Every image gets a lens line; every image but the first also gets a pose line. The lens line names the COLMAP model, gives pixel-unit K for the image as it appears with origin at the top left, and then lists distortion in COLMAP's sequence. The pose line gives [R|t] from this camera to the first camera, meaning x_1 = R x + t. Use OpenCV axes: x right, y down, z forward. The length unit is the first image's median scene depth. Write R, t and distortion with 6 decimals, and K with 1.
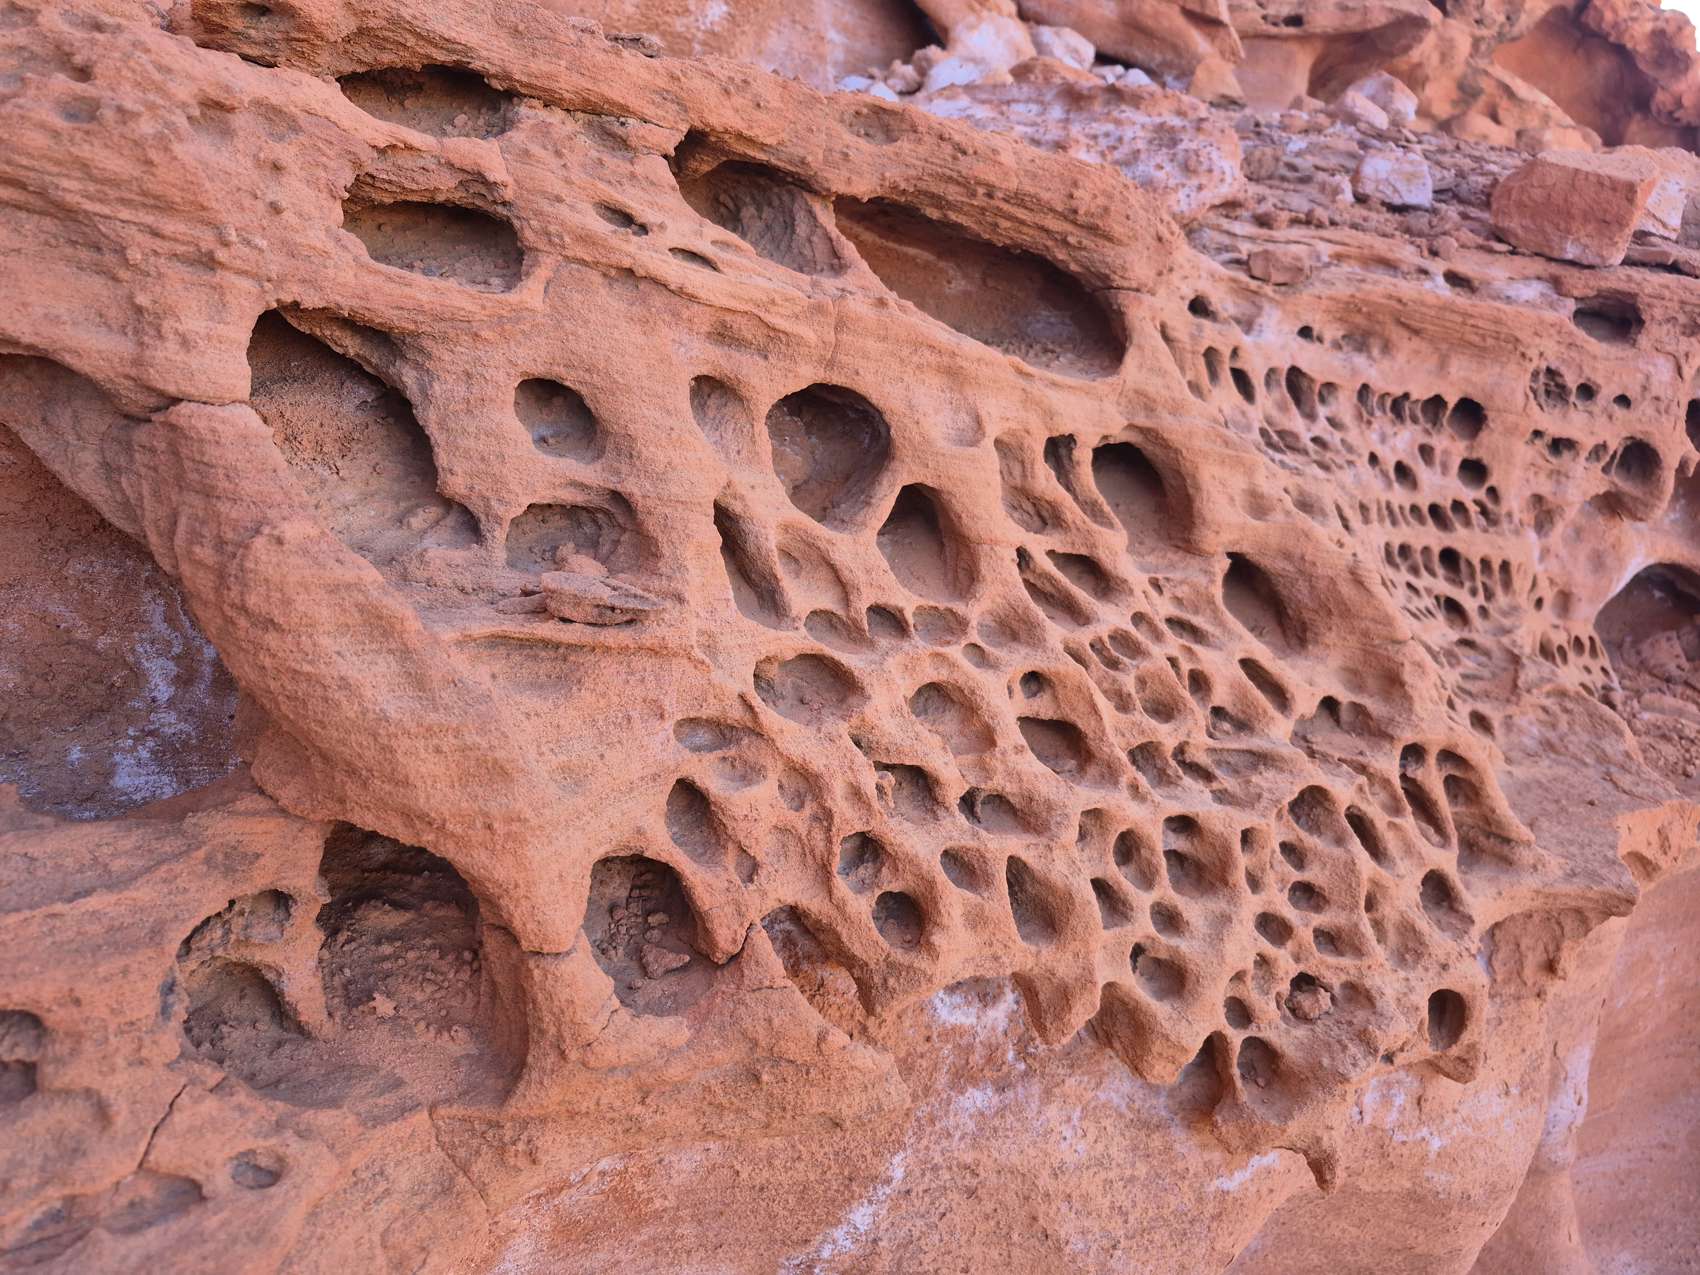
lens RADIAL K [[1178.1, 0, 850.0], [0, 1178.1, 637.5], [0, 0, 1]] dist [0.103097, -0.155485]
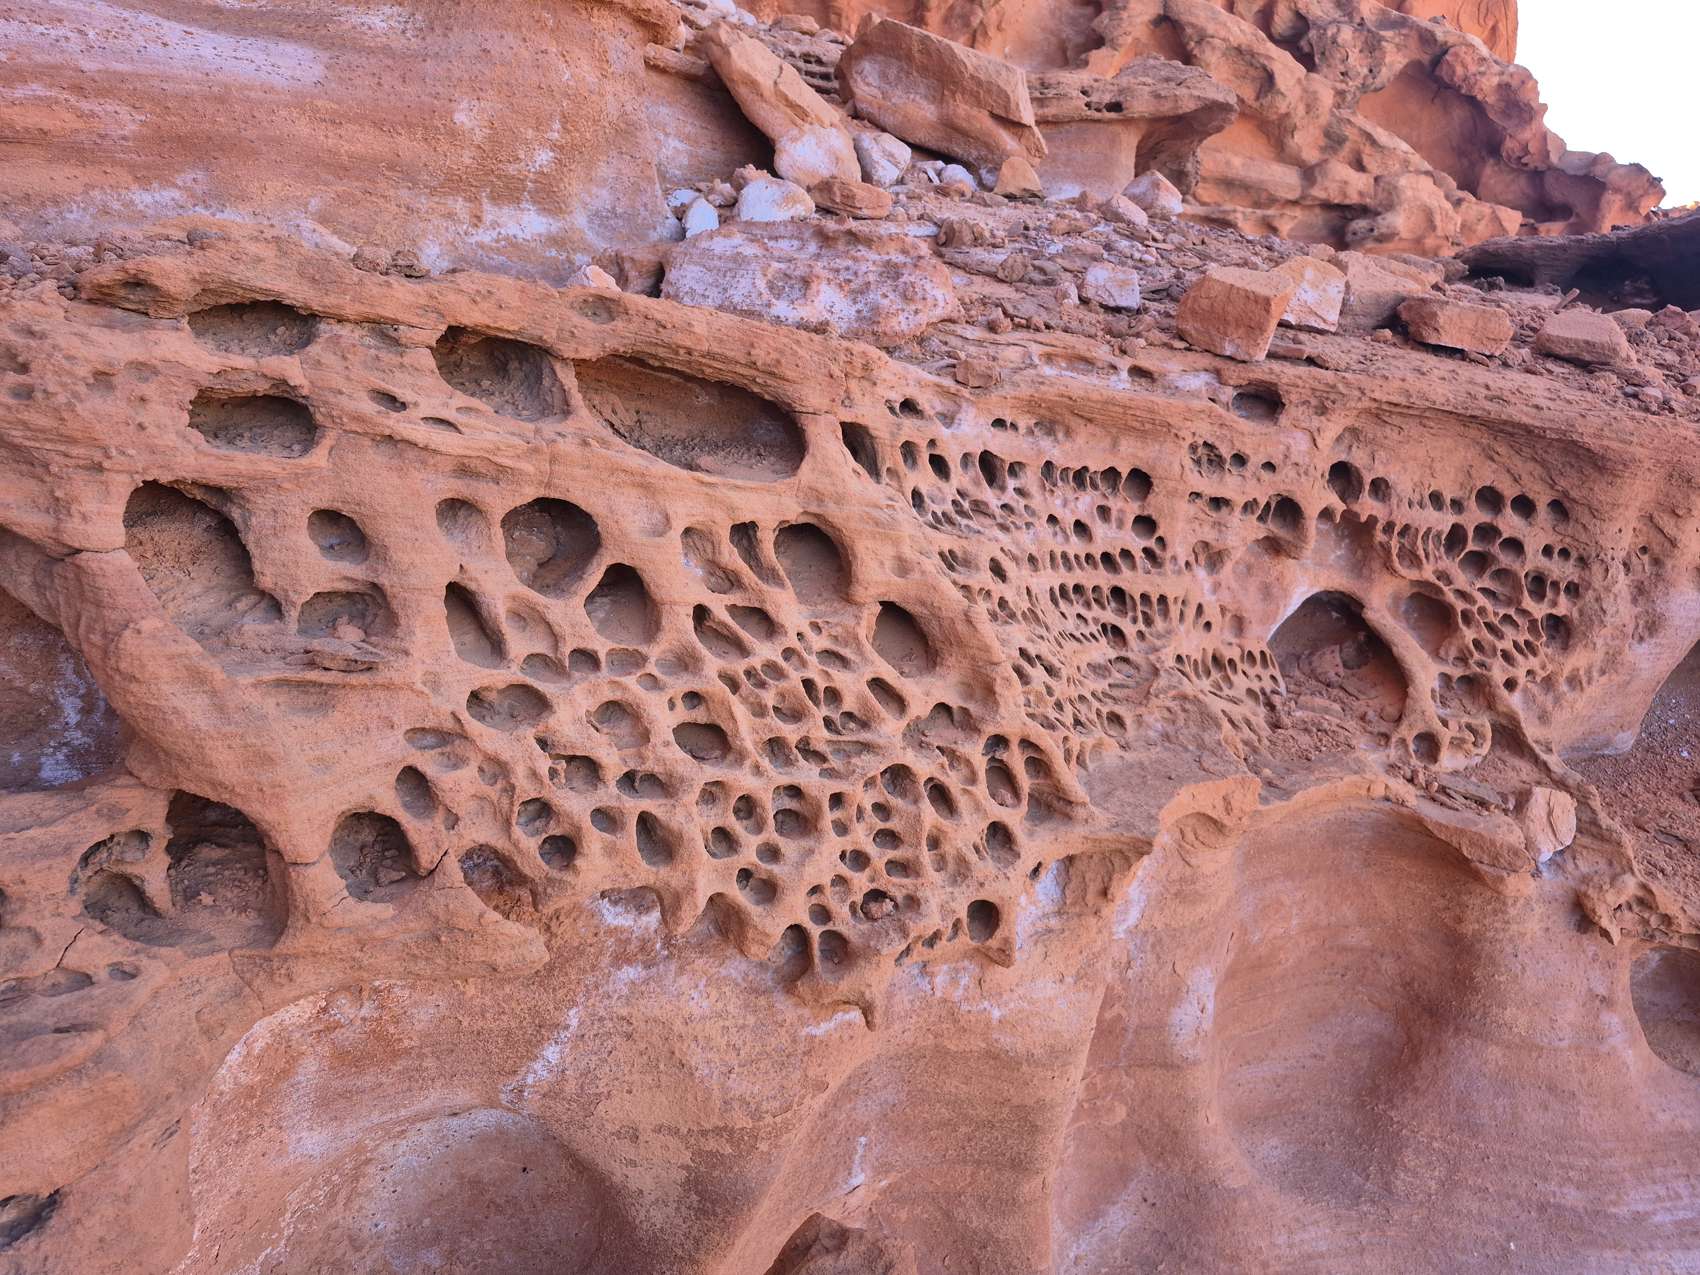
lens RADIAL K [[1160.4, 0, 857.1], [0, 1160.4, 620.9], [0, 0, 1]] dist [0.101641, -0.134249]
pose [[0.997928, -0.017108, 0.062023, 0.255072], [0.018840, 0.999446, -0.027445, -0.014653], [-0.061519, 0.028556, 0.997697, -0.435944]]
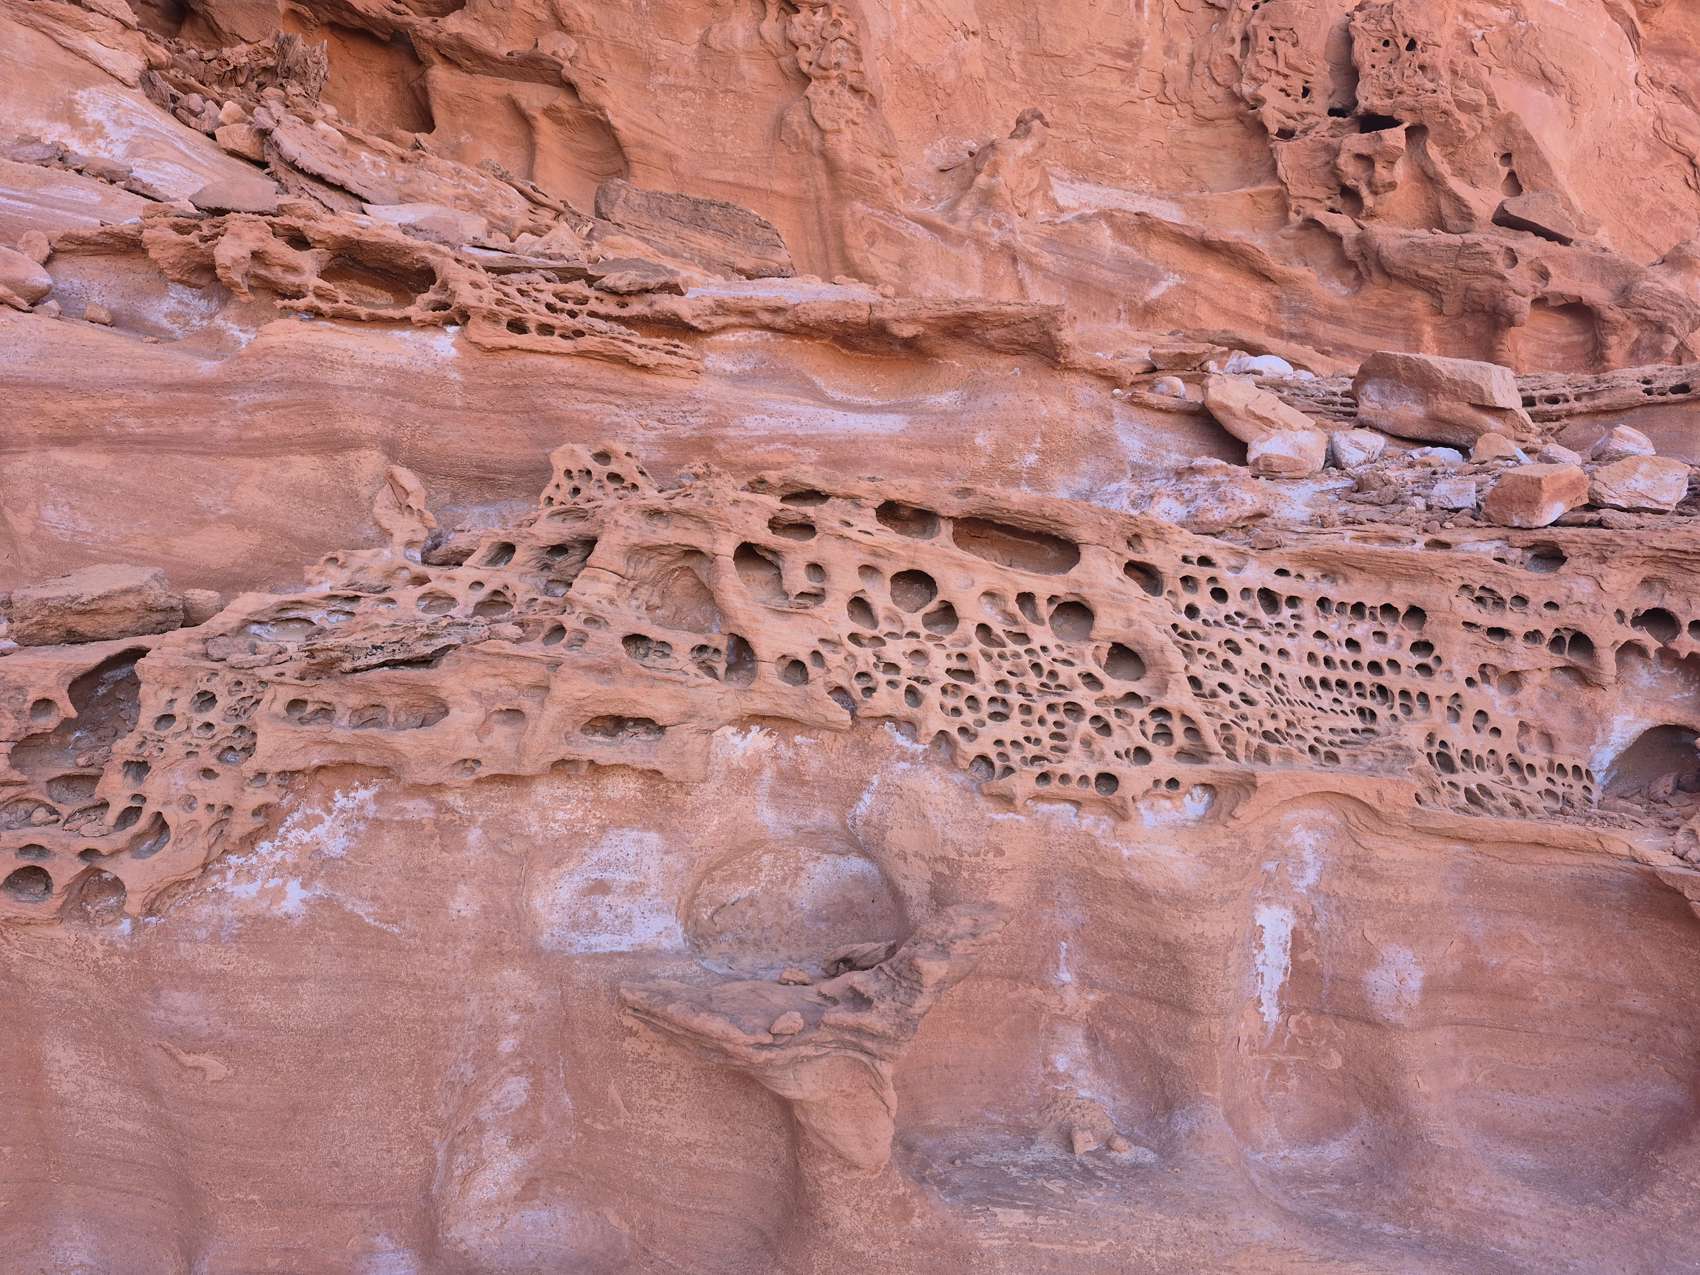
lens RADIAL K [[1131.6, 0, 850.0], [0, 1131.6, 637.5], [0, 0, 1]] dist [0.057253, -0.075370]
pose [[0.848191, -0.048106, -0.527501, 1.312684], [-0.126149, 0.948867, -0.289374, 0.784622], [0.514449, 0.311988, 0.798753, -1.313656]]
